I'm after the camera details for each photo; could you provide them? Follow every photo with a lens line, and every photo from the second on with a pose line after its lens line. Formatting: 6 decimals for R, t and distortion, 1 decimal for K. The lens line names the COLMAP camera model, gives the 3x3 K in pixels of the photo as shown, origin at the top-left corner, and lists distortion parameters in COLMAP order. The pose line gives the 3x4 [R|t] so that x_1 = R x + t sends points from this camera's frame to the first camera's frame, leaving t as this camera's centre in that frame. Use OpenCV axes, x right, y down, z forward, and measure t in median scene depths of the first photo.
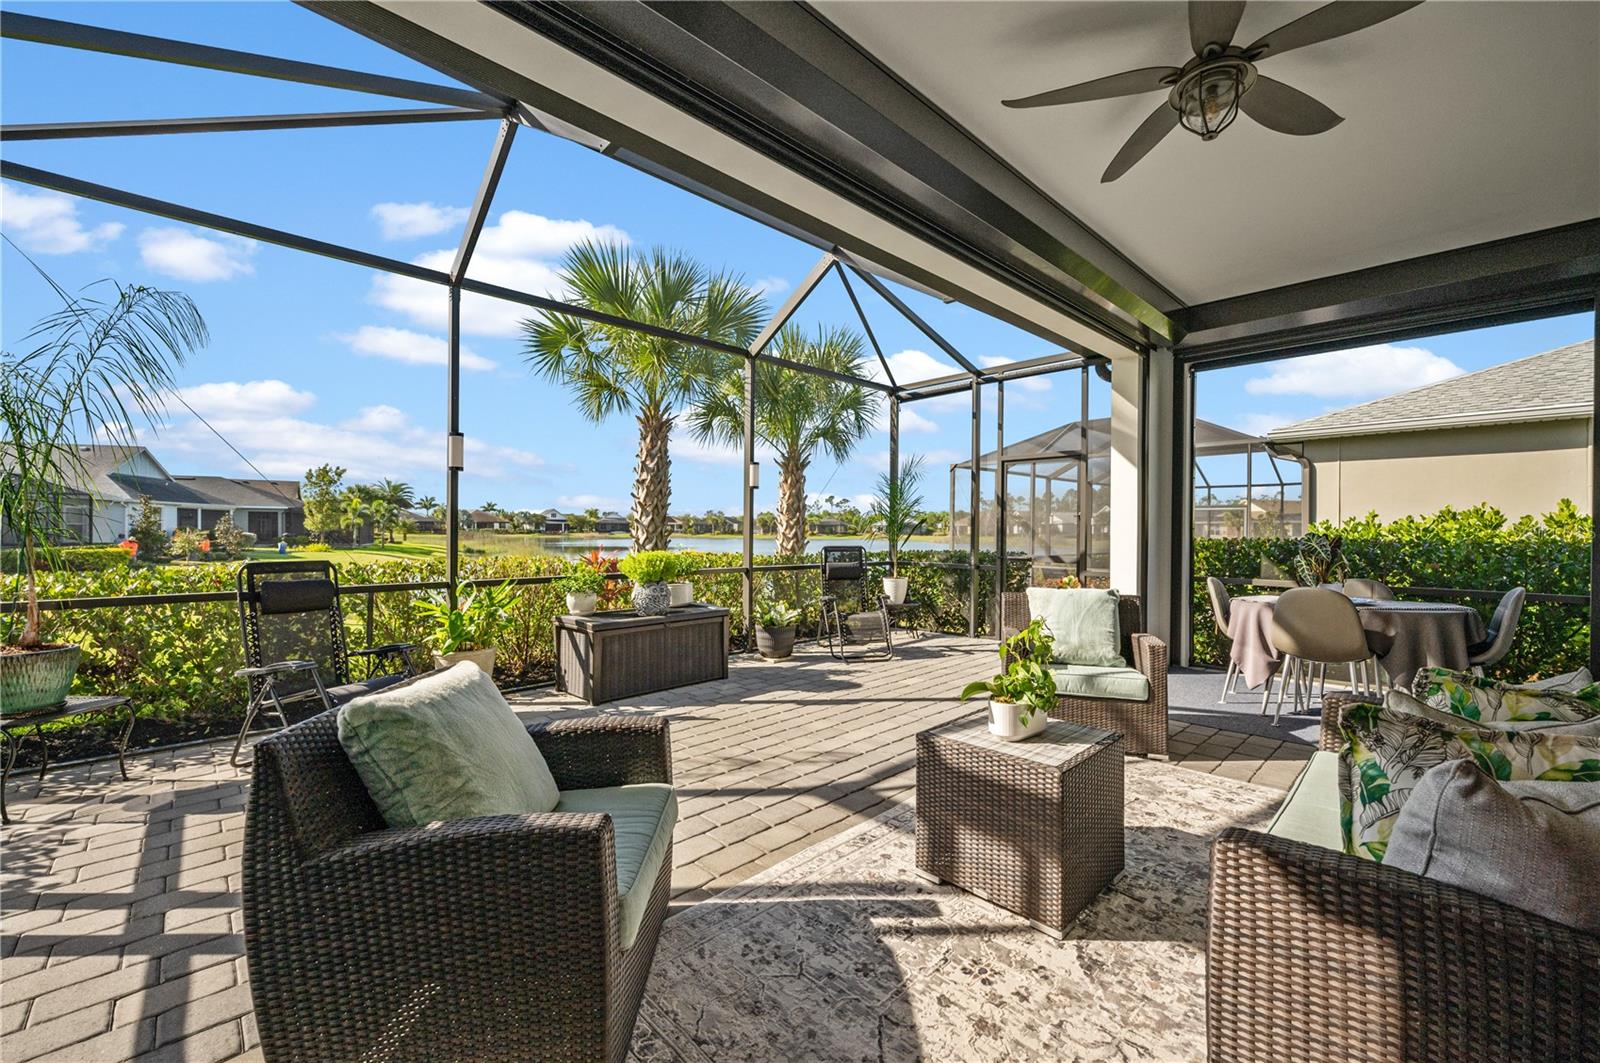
lens RADIAL K [[632.3, 0, 800.0], [0, 632.3, 531.5], [0, 0, 1]] dist [-0.000353, 0.000044]
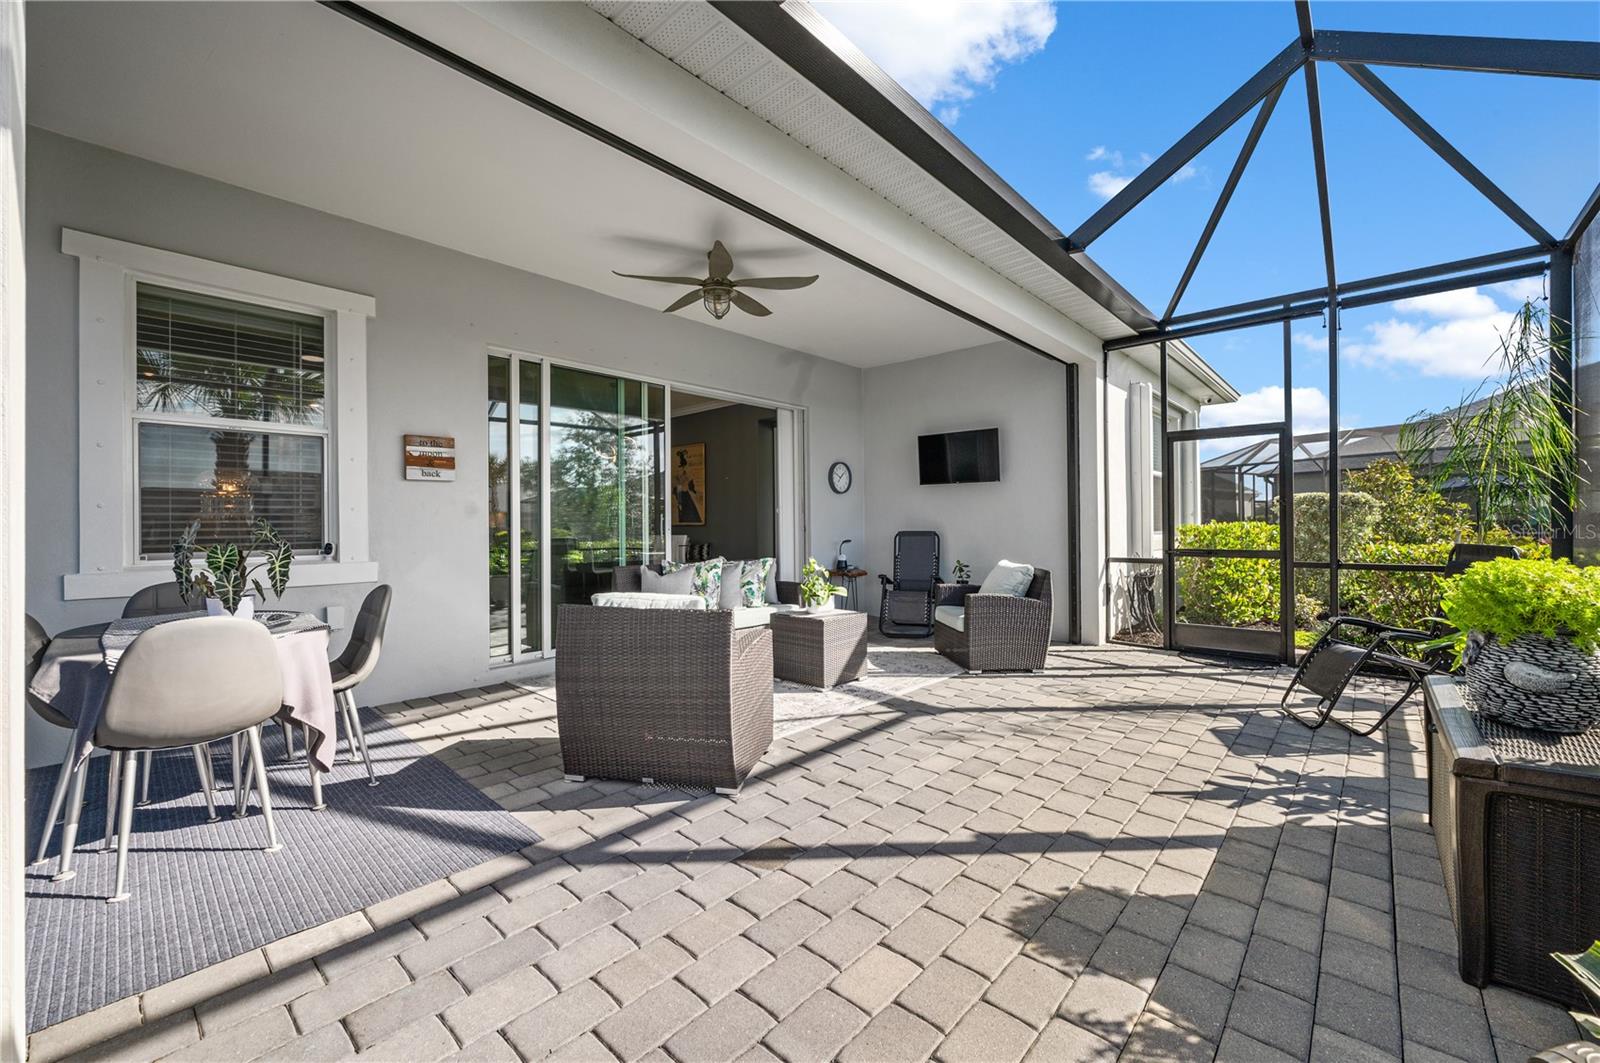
lens RADIAL K [[632.3, 0, 800.0], [0, 632.3, 531.5], [0, 0, 1]] dist [-0.000353, 0.000044]
pose [[-0.997365, 0.004255, -0.072420, 0.282352], [0.003557, 0.999946, 0.009774, 0.008860], [0.072457, 0.009490, -0.997326, 1.552867]]
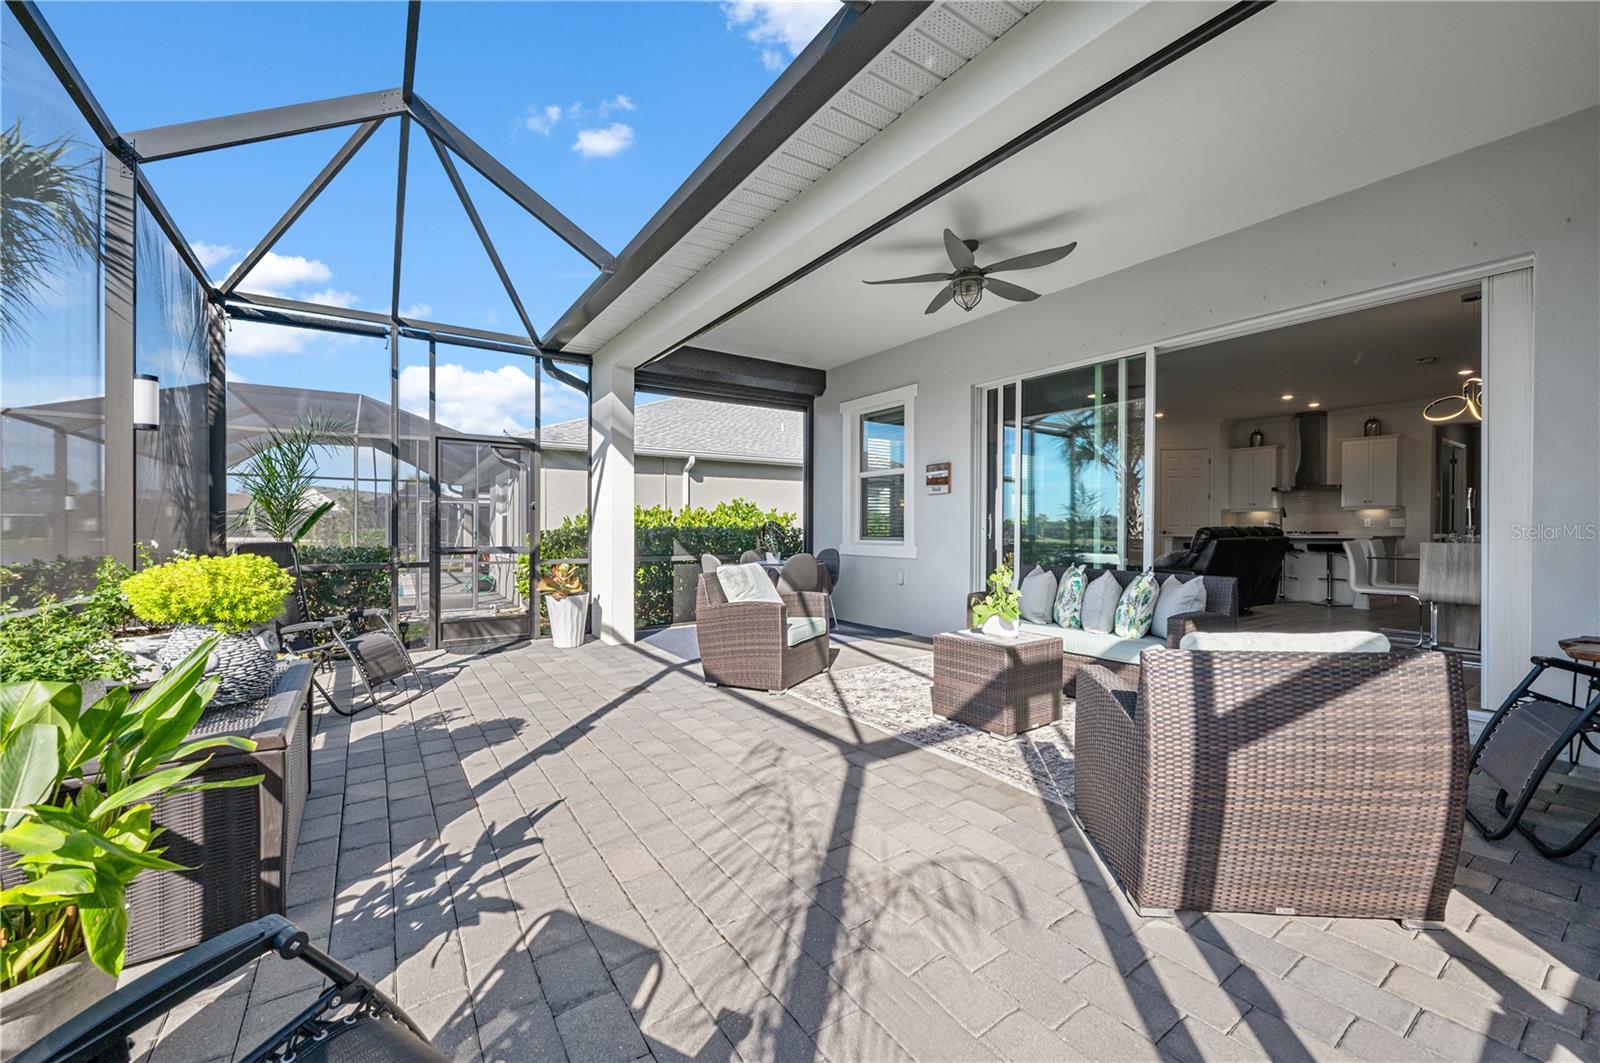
lens RADIAL K [[632.3, 0, 800.0], [0, 632.3, 531.5], [0, 0, 1]] dist [-0.000353, 0.000044]
pose [[0.163262, -0.007046, 0.986558, -0.687924], [-0.000669, 0.999973, 0.007252, 0.013719], [-0.986583, -0.001844, 0.163253, 0.613621]]
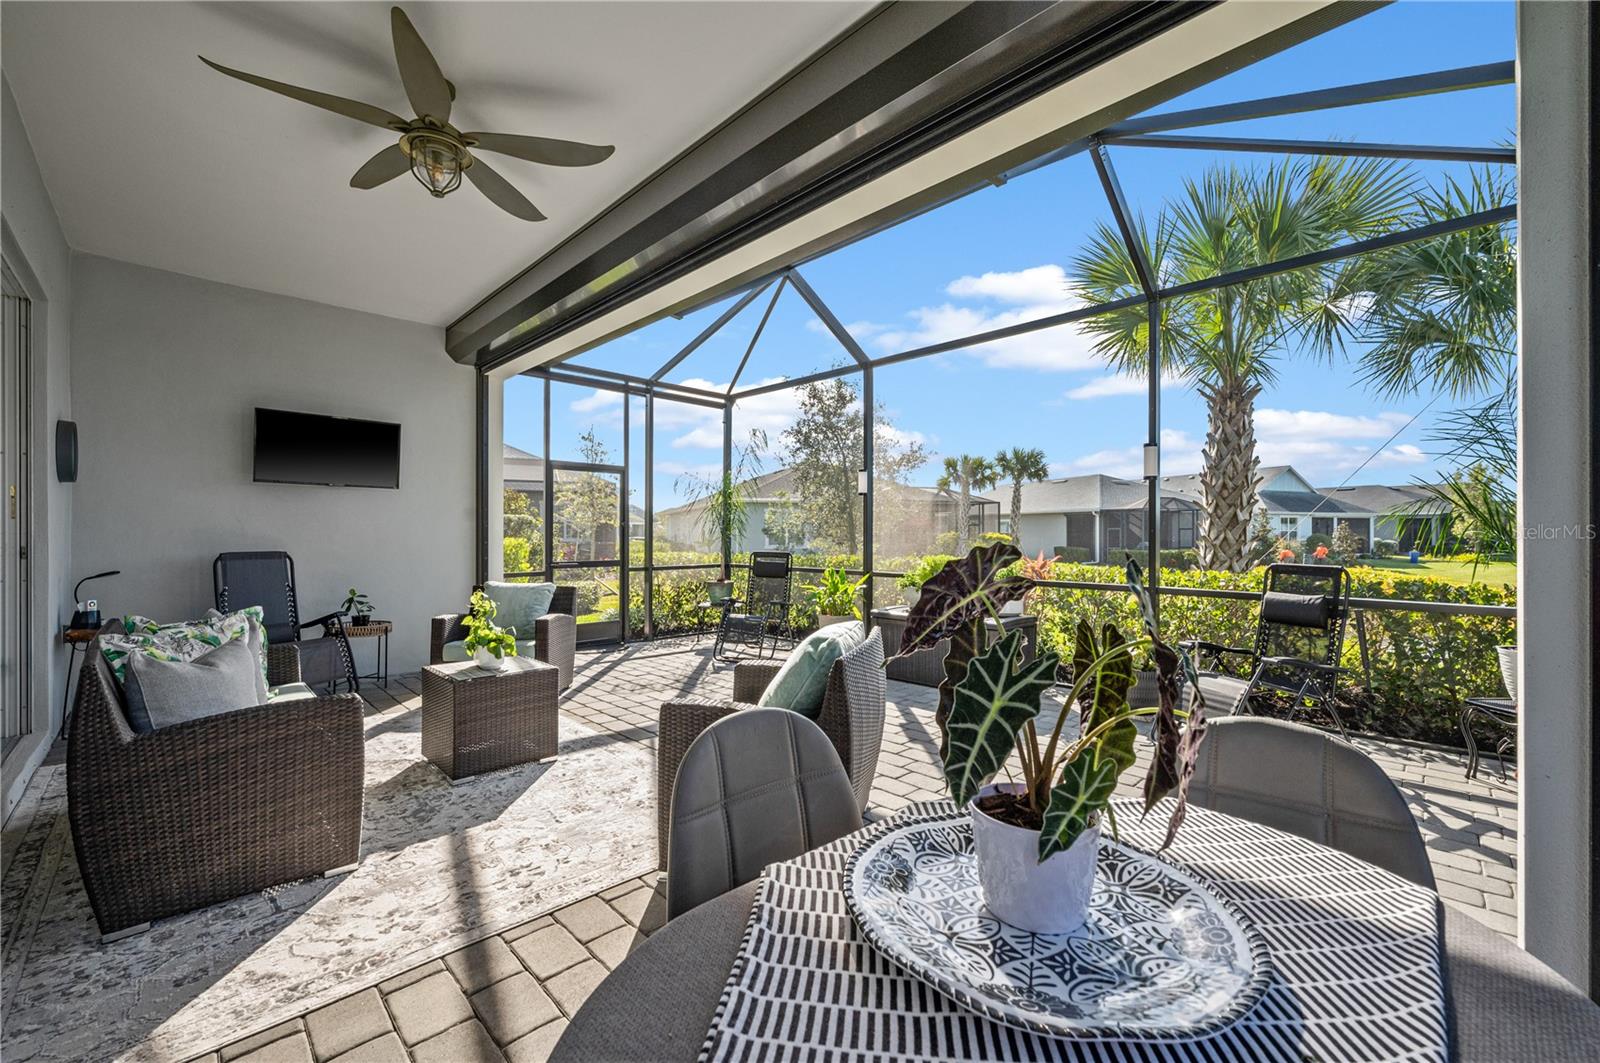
lens RADIAL K [[632.3, 0, 800.0], [0, 632.3, 531.5], [0, 0, 1]] dist [-0.000353, 0.000044]
pose [[0.025720, -0.009606, -0.999623, 0.952733], [-0.002546, 0.999950, -0.009674, -0.001088], [0.999666, 0.002794, 0.025694, 0.843623]]
